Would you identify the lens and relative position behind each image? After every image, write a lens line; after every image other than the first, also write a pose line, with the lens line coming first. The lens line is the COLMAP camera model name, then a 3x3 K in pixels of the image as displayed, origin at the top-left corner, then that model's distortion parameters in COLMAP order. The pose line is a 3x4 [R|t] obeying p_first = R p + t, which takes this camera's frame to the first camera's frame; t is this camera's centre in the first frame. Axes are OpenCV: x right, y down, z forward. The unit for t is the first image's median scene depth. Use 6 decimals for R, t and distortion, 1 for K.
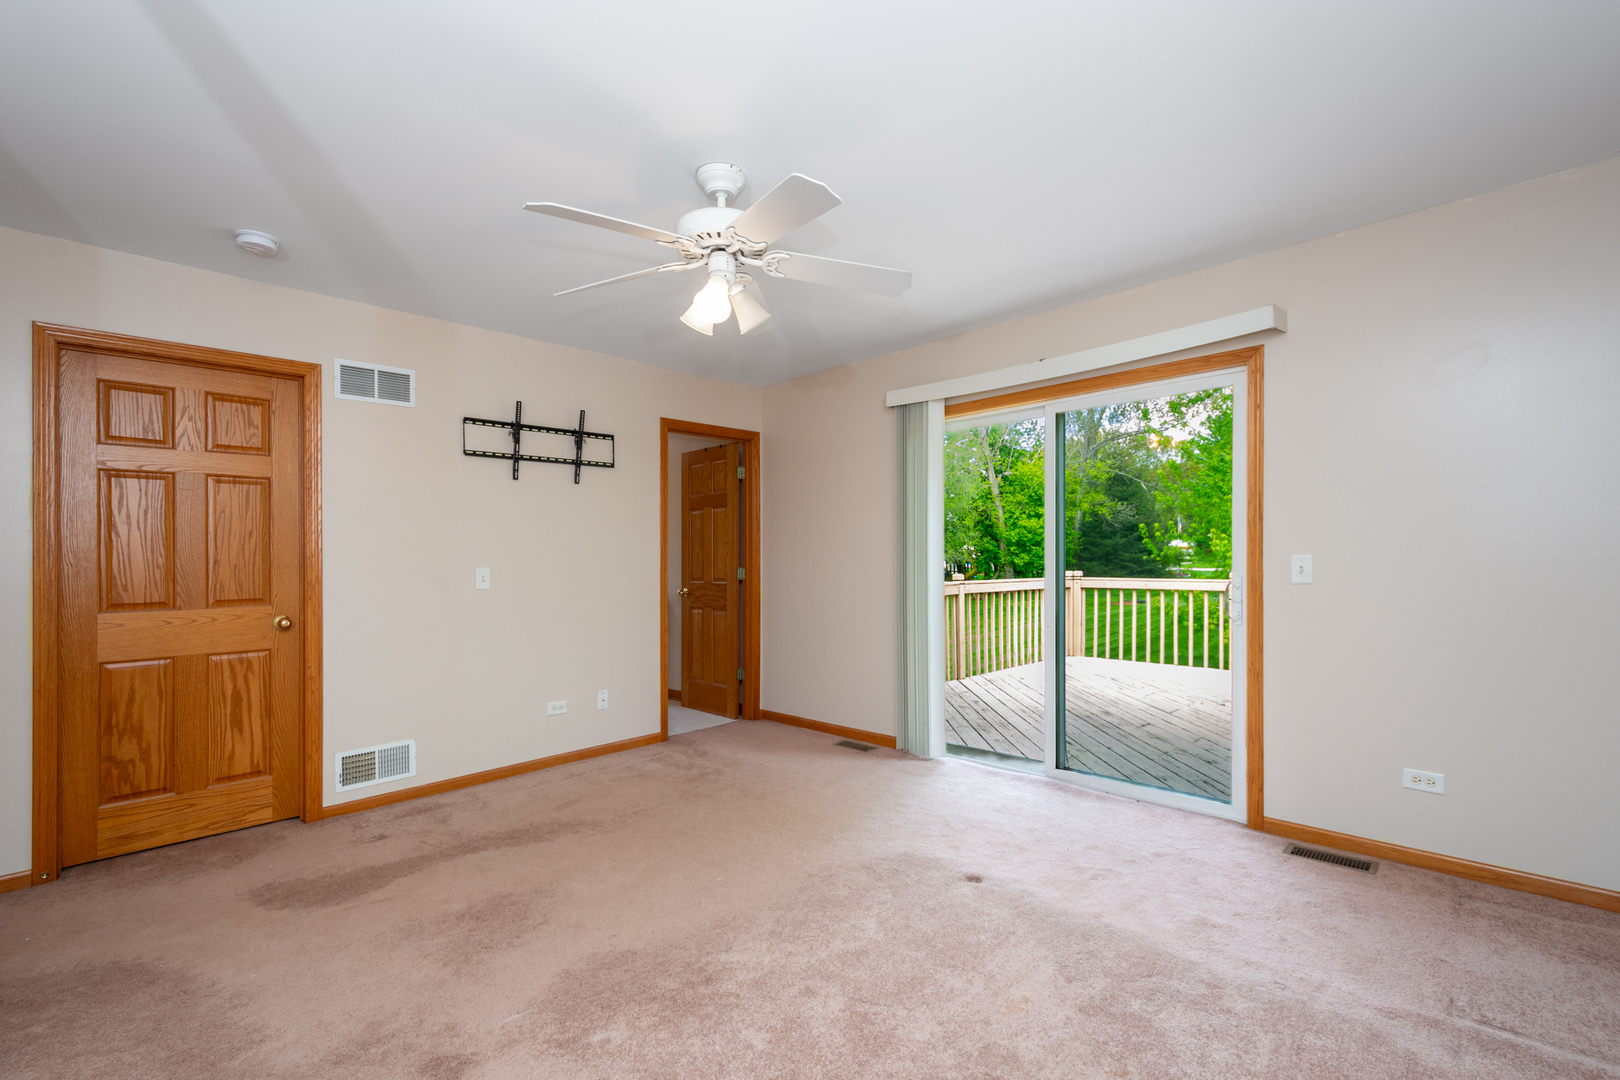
lens RADIAL K [[720.0, 0, 824.6], [0, 720.0, 569.6], [0, 0, 1]] dist [0.004168, -0.000274]
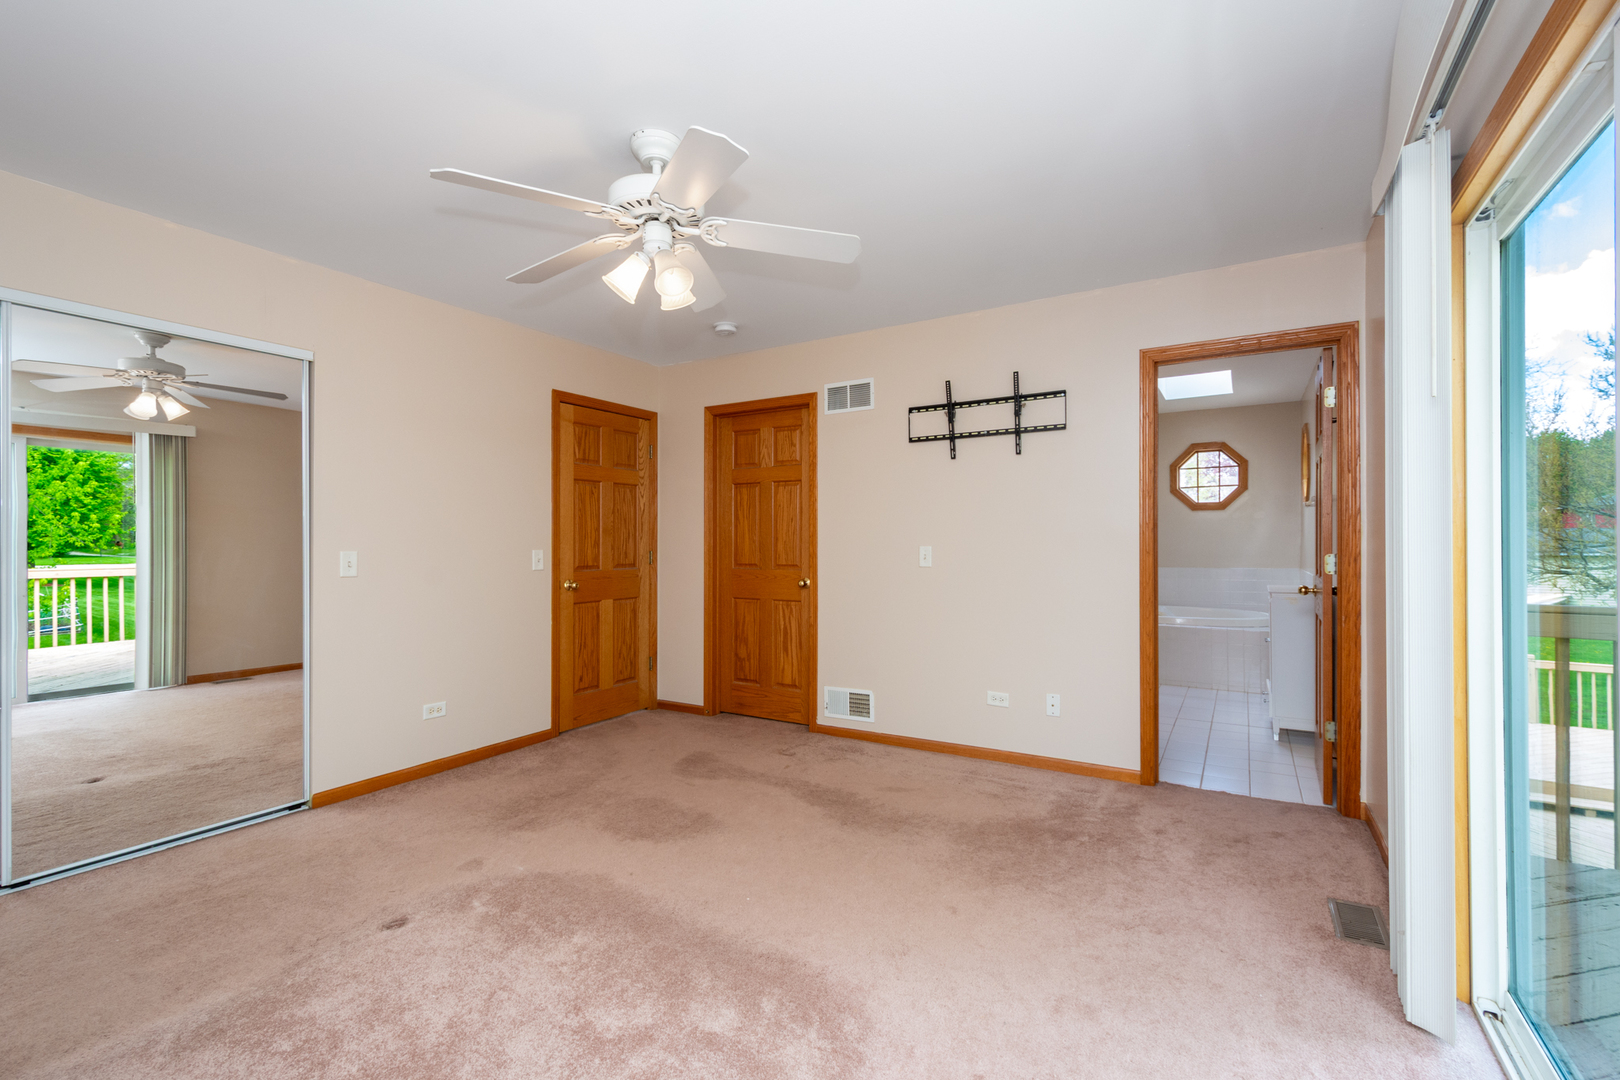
lens RADIAL K [[720.0, 0, 801.6], [0, 720.0, 535.0], [0, 0, 1]] dist [0.004168, -0.000274]
pose [[0.209156, 0.010131, -0.977830, 0.534932], [-0.010320, 0.999914, 0.008152, -0.026847], [0.977828, 0.008386, 0.209242, 0.619589]]
